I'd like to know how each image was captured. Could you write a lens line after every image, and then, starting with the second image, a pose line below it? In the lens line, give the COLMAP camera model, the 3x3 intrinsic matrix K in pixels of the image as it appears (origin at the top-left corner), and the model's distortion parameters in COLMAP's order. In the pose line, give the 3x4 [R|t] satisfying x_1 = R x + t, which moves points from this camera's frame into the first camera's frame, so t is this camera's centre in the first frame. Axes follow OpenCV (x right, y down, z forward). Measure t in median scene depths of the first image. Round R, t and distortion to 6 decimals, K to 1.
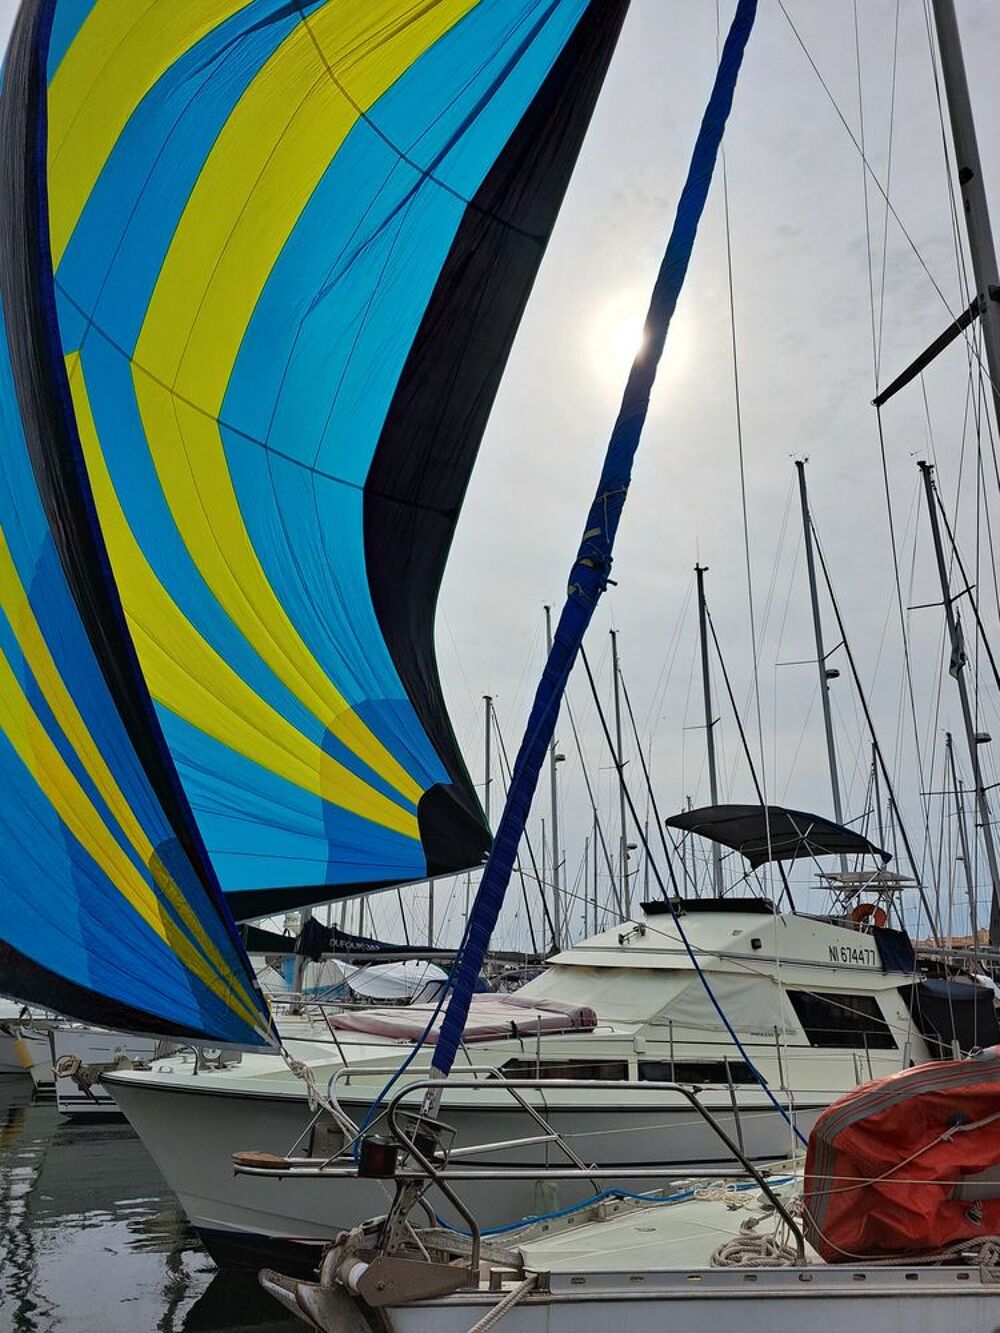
lens RADIAL K [[951.9, 0, 500.0], [0, 951.9, 666.5], [0, 0, 1]] dist [0.003406, 0.000957]
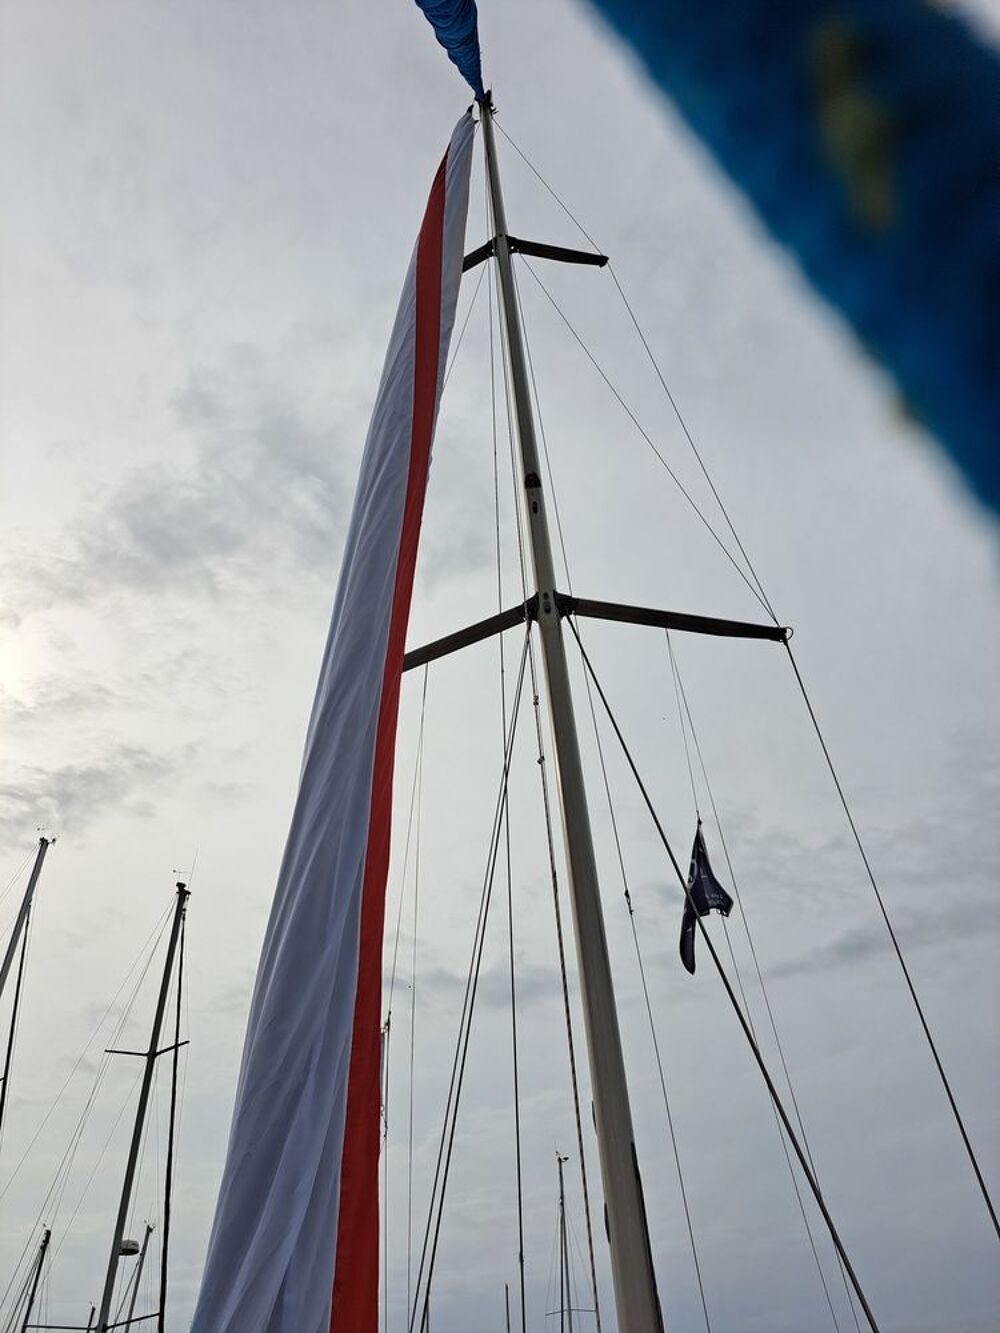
lens RADIAL K [[951.9, 0, 500.0], [0, 951.9, 666.5], [0, 0, 1]] dist [0.003406, 0.000957]
pose [[0.656697, 0.483876, 0.578458, 0.064954], [-0.176556, 0.844354, -0.505860, 0.043356], [-0.733197, 0.230066, 0.639916, 0.500521]]
